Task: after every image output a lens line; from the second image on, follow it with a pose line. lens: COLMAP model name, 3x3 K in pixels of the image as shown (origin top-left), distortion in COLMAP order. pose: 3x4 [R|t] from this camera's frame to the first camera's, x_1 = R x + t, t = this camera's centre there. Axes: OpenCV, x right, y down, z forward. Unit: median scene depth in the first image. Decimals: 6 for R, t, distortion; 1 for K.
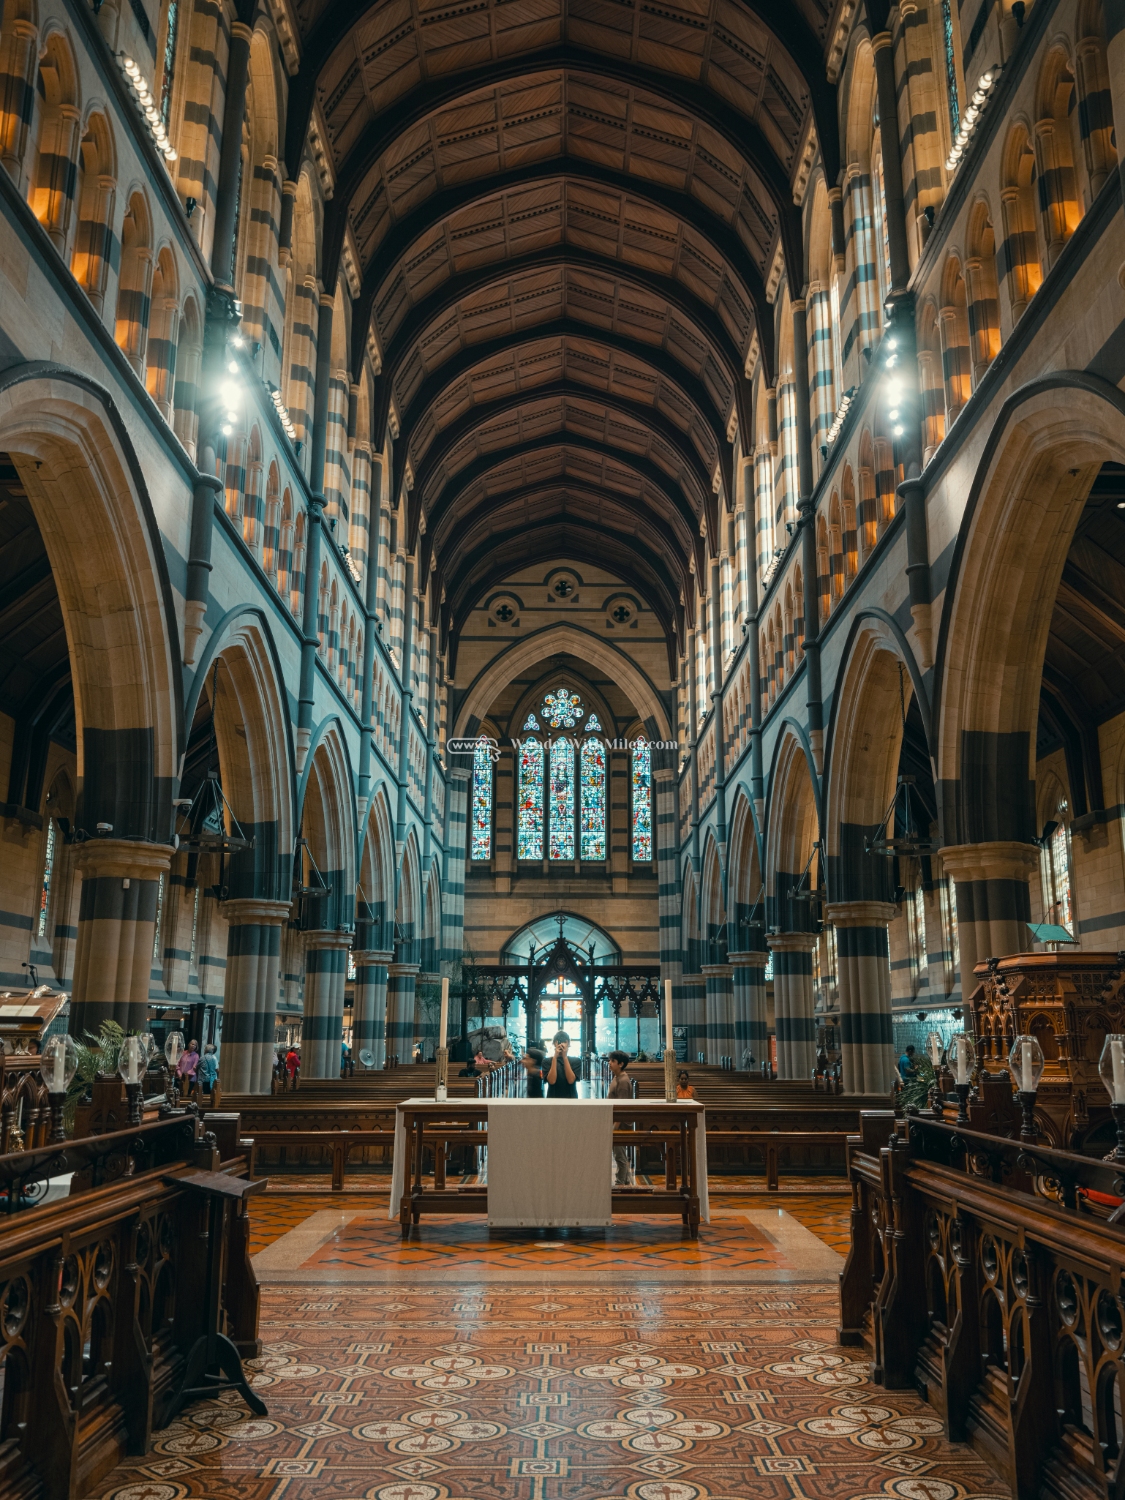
lens RADIAL K [[1223.0, 0, 576.1], [0, 1223.0, 759.9], [0, 0, 1]] dist [0.054969, -0.115765]
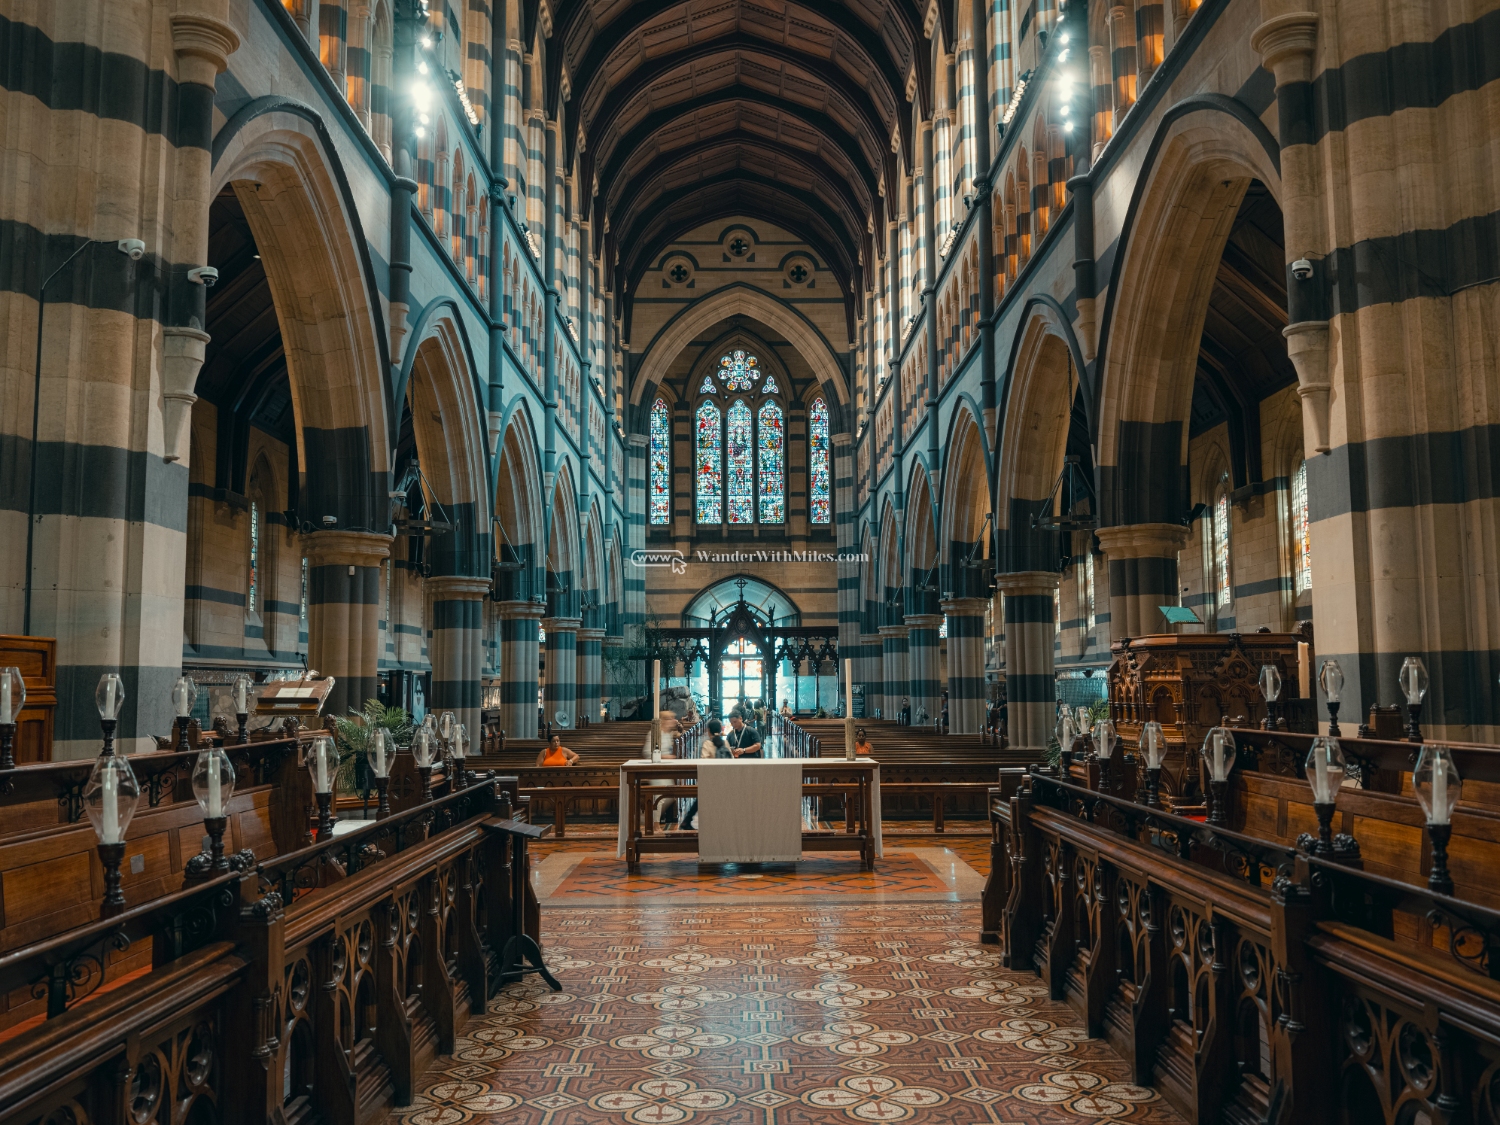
lens RADIAL K [[1223.0, 0, 758.0], [0, 1223.0, 592.4], [0, 0, 1]] dist [0.054969, -0.115765]
pose [[0.999923, -0.012136, 0.002486, -0.001832], [0.011673, 0.990243, 0.138860, -0.006545], [-0.004147, -0.138820, 0.990309, -0.020247]]
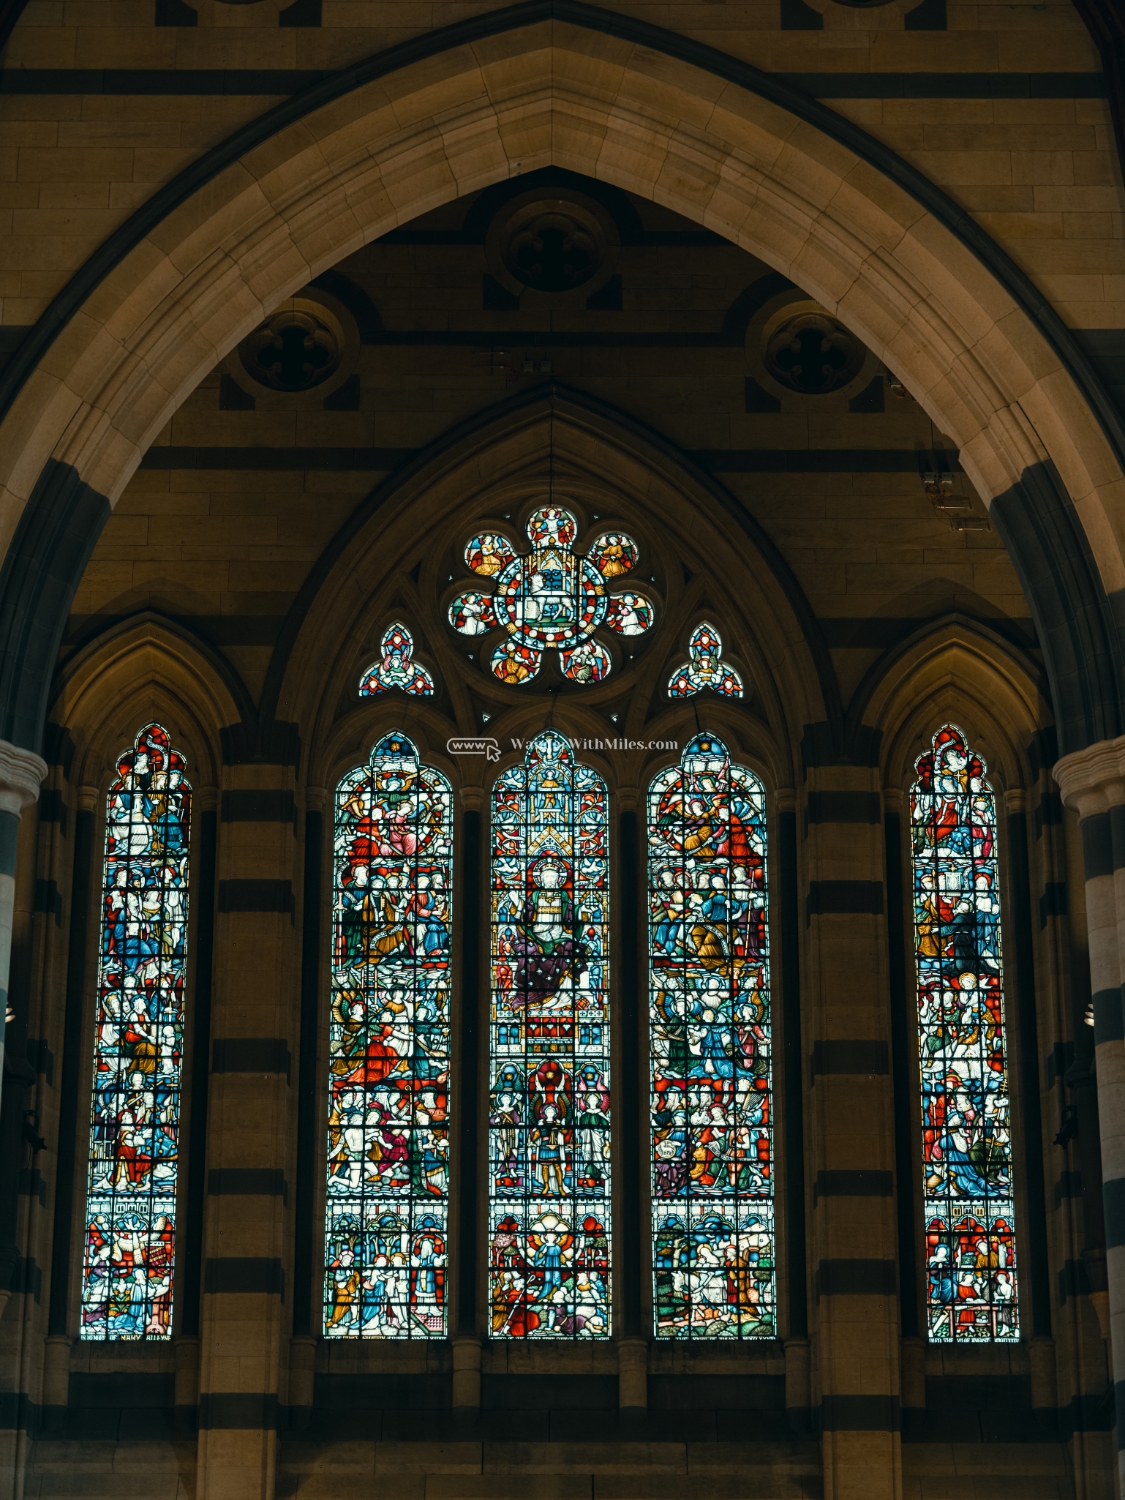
lens RADIAL K [[3851.4, 0, 556.9], [0, 3851.4, 735.9], [0, 0, 1]] dist [-0.039863, 0.000000]
pose [[0.999925, -0.005884, -0.010706, -0.012557], [0.003927, 0.984660, -0.174438, 0.315530], [0.011568, 0.174383, 0.984610, 1.338434]]
